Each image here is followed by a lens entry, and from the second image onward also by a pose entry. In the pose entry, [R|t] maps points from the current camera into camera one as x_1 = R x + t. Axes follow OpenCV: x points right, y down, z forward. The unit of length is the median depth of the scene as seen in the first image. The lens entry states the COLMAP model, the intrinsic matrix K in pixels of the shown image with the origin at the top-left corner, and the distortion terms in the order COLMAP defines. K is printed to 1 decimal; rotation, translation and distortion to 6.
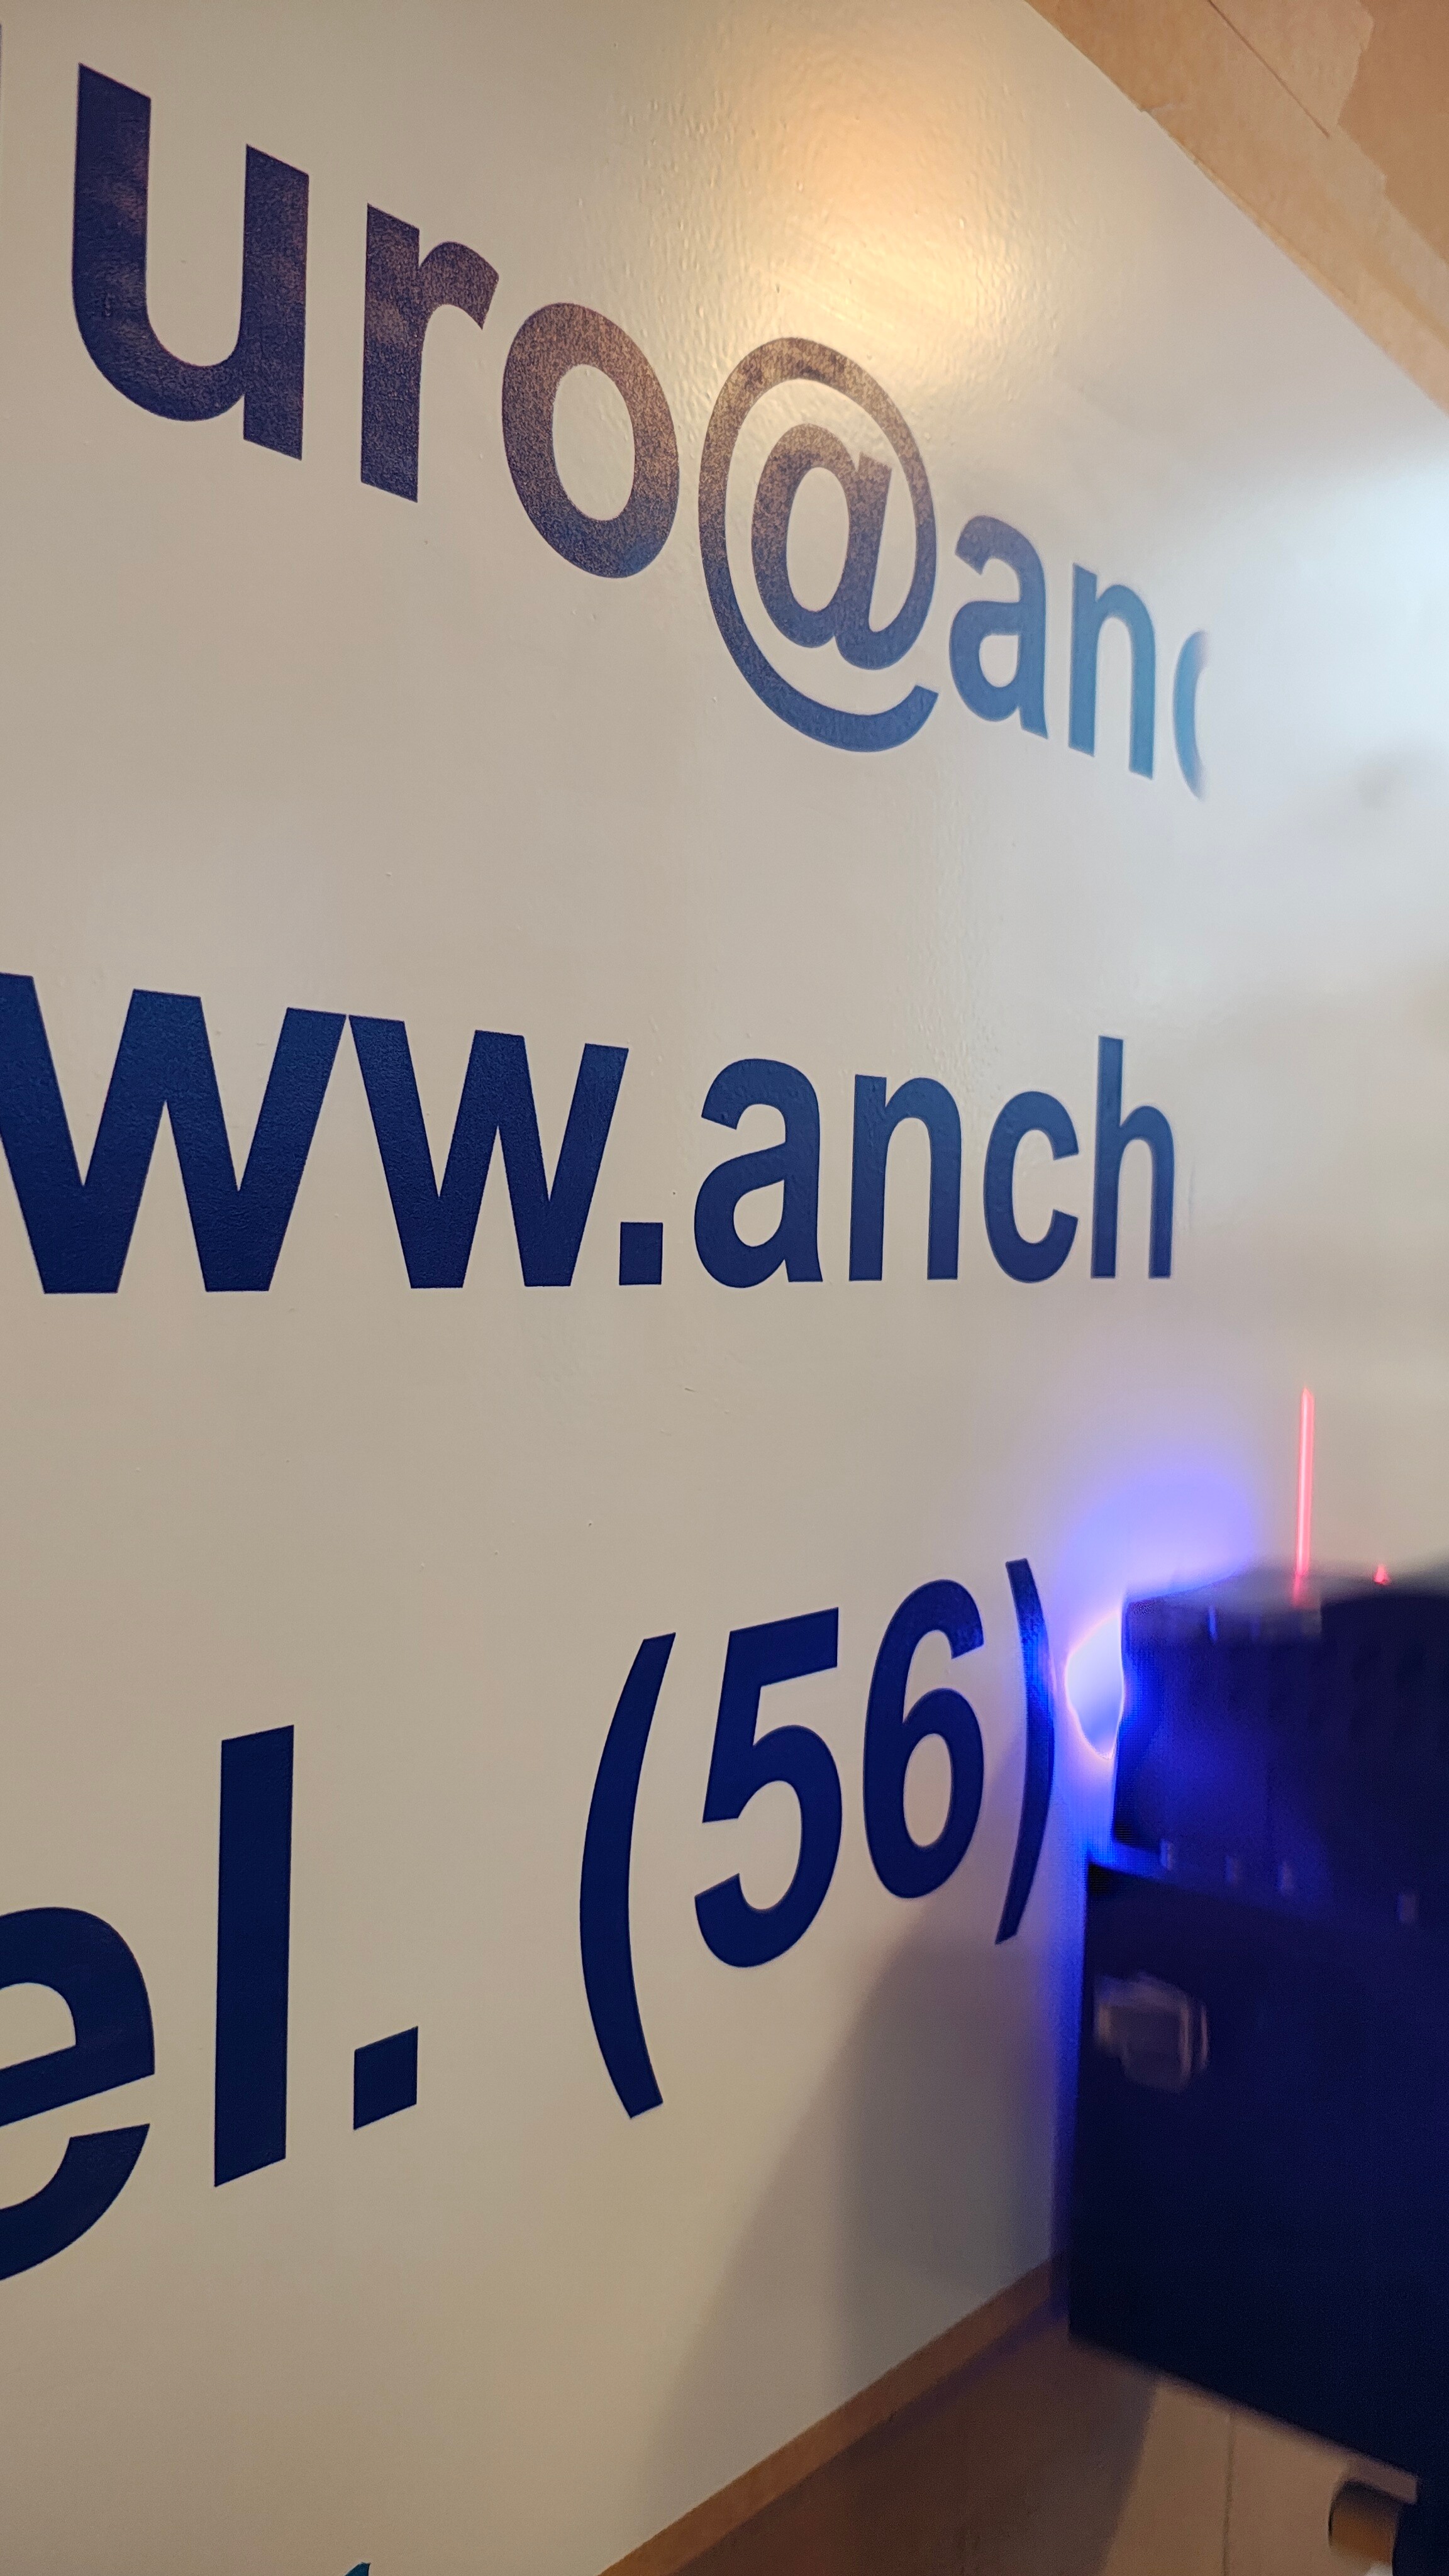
lens RADIAL K [[1935.7, 0, 706.6], [0, 1935.7, 1322.2], [0, 0, 1]] dist [0.058413, -0.151983]
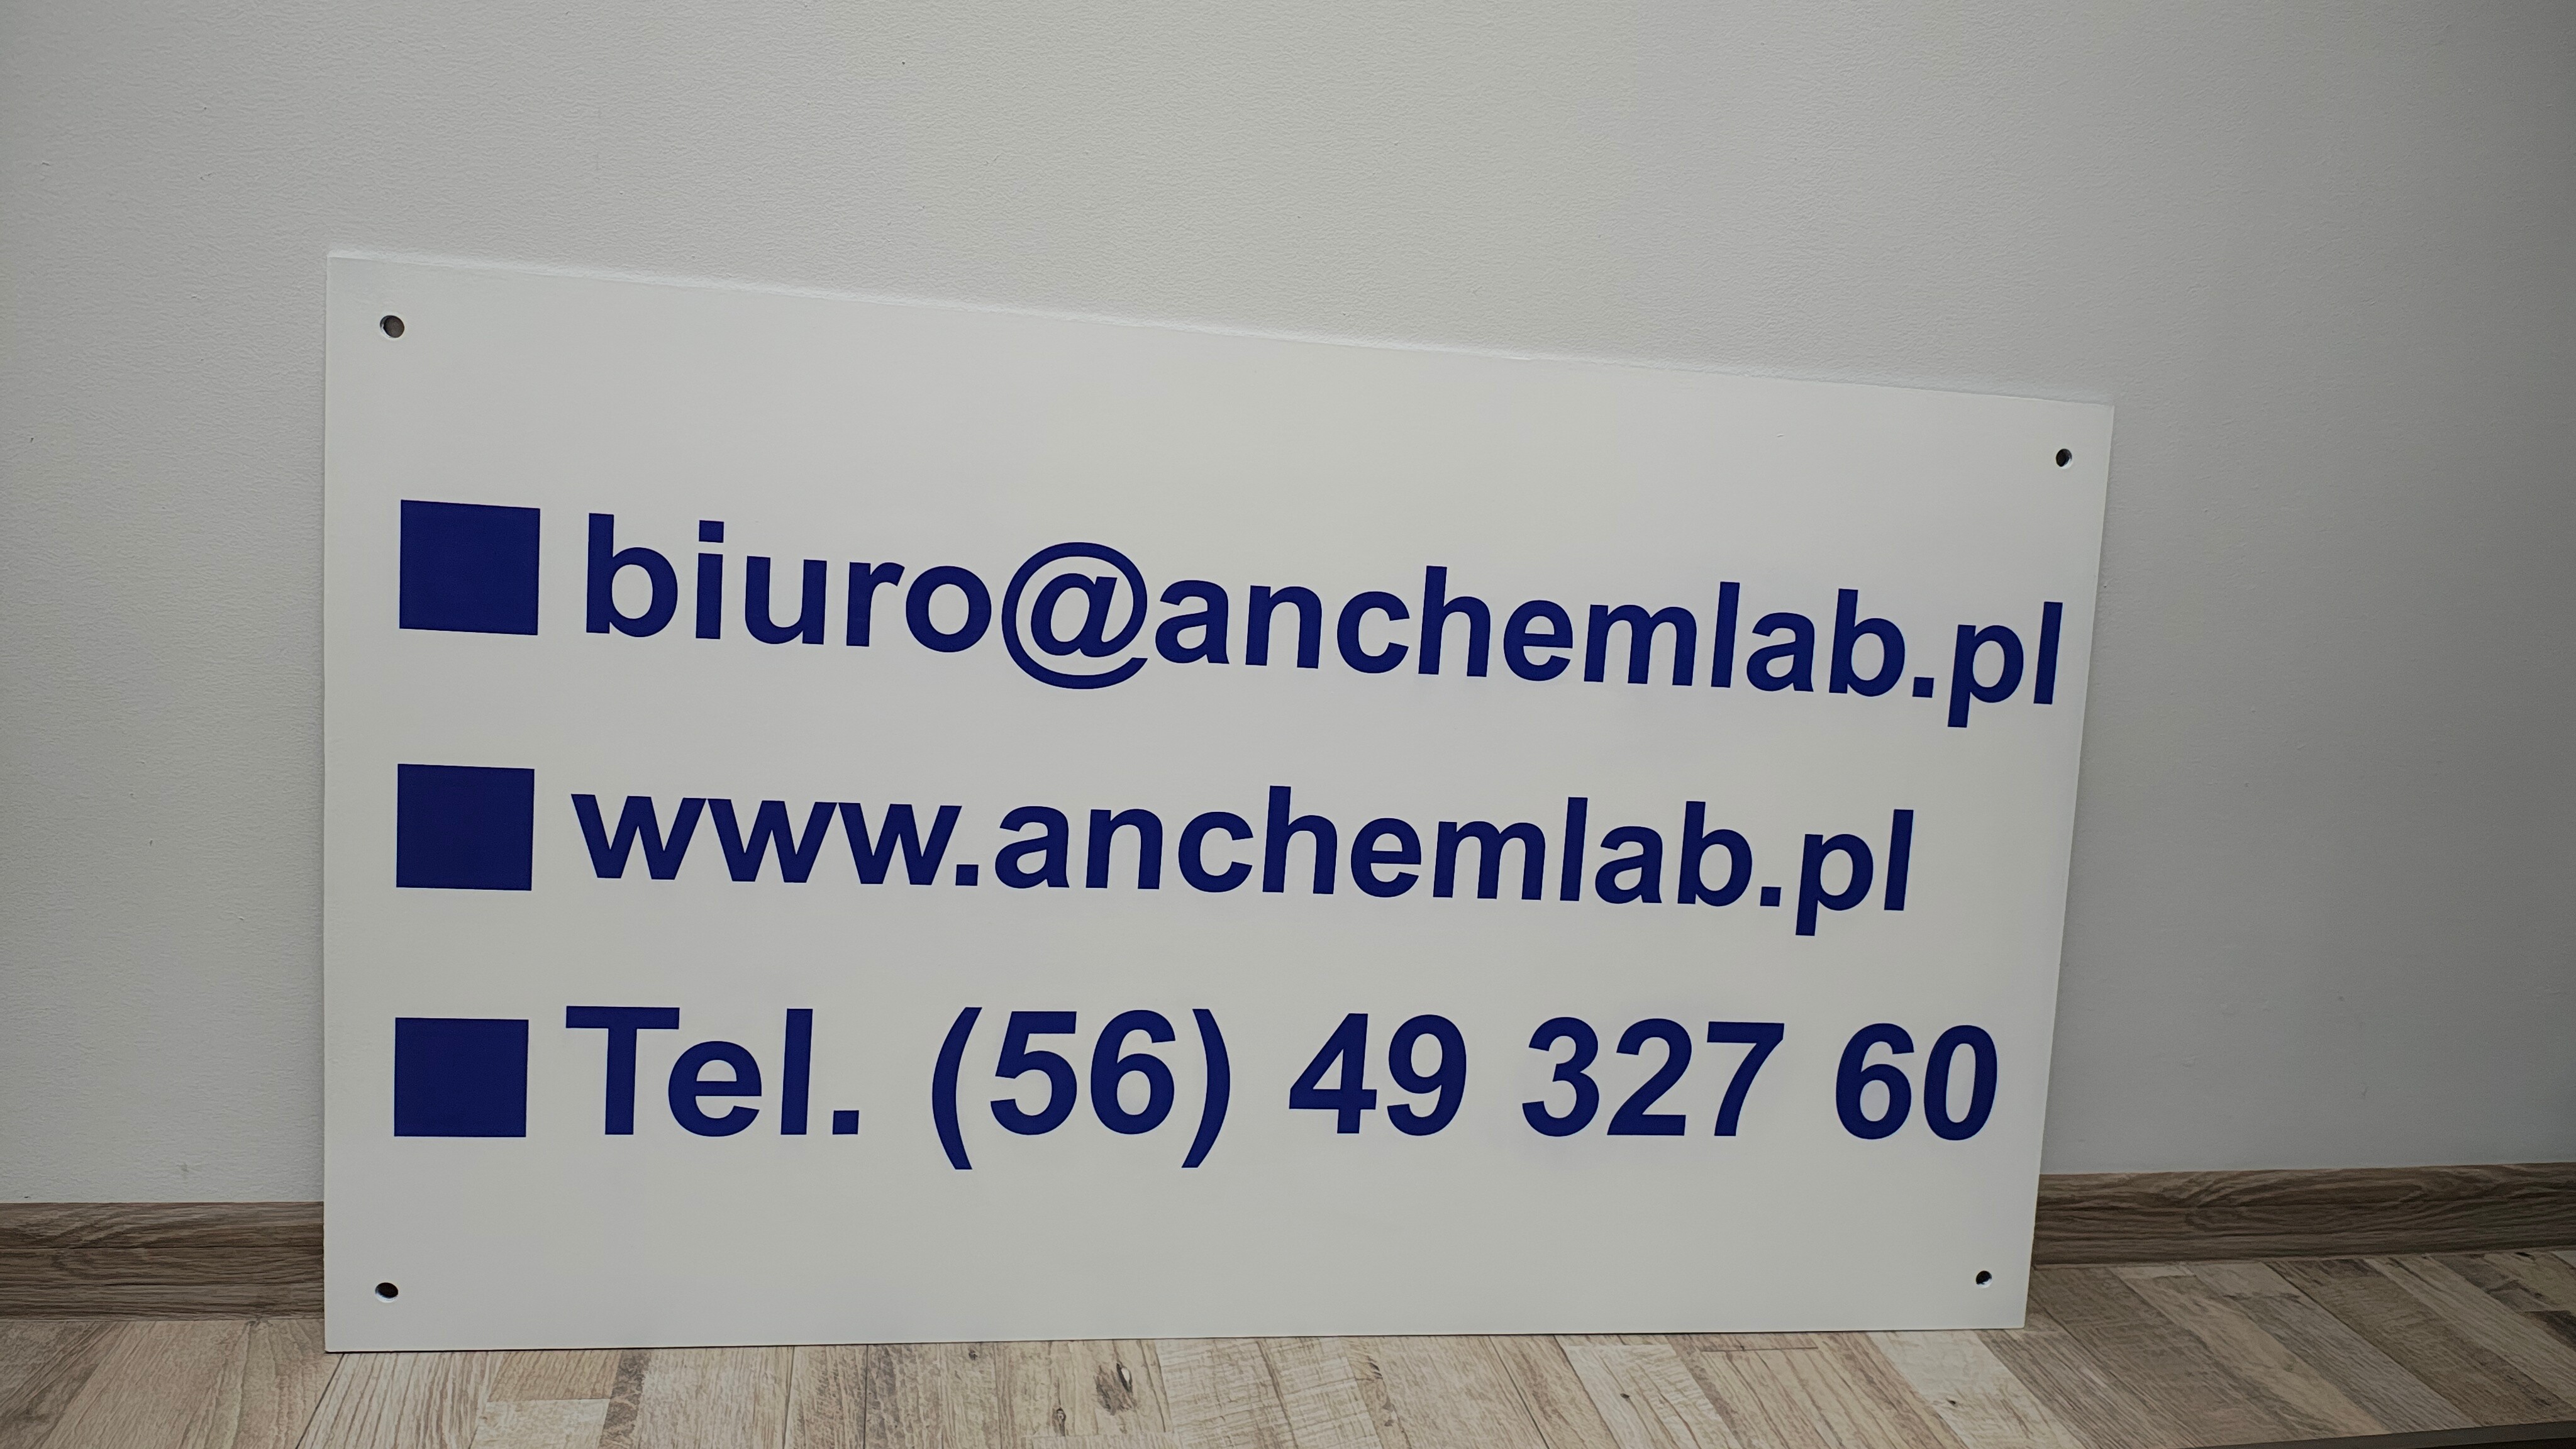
lens RADIAL K [[1935.7, 0, 1325.1], [0, 1935.7, 769.3], [0, 0, 1]] dist [0.058413, -0.151983]
pose [[0.806352, 0.117190, -0.579709, 1.989095], [-0.081885, 0.992854, 0.086810, -0.471685], [0.585740, -0.022530, 0.810186, -0.993849]]
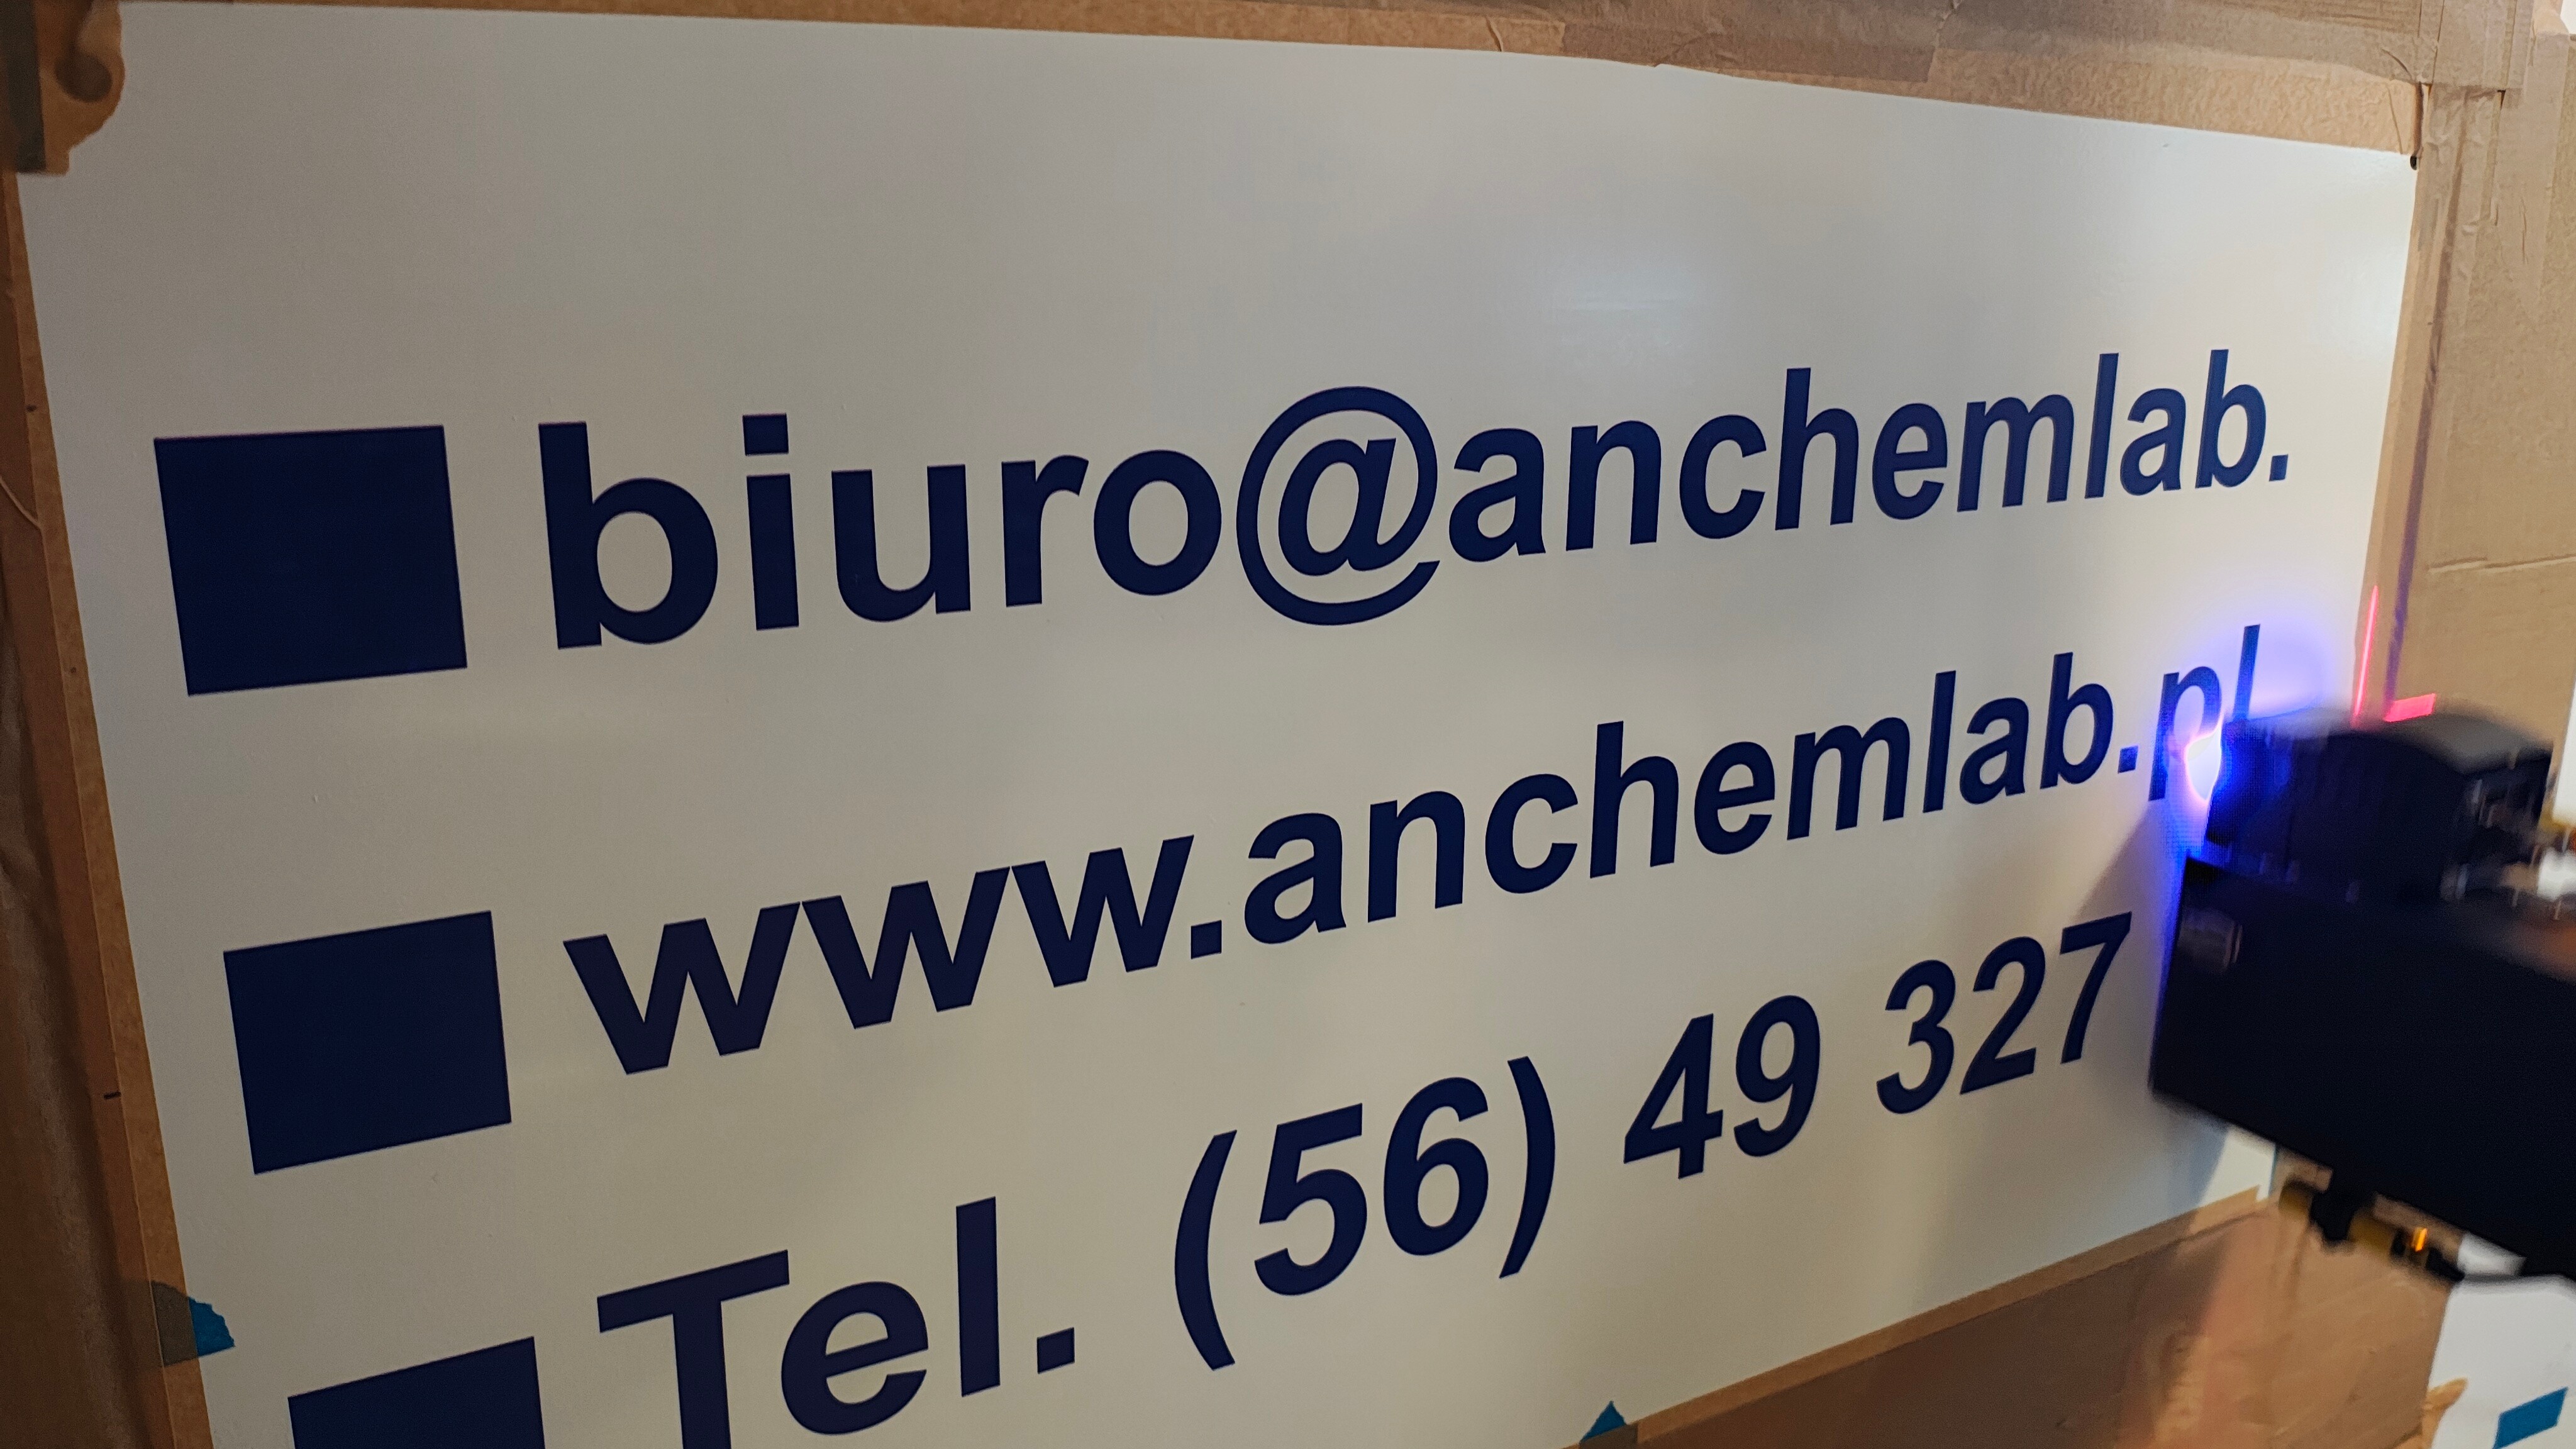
lens RADIAL K [[1935.7, 0, 1345.9], [0, 1935.7, 741.5], [0, 0, 1]] dist [0.058413, -0.151983]
pose [[0.952962, 0.072424, -0.294311, 0.589311], [-0.007959, 0.976676, 0.214569, -0.585672], [0.302986, -0.202133, 0.931312, -0.587191]]
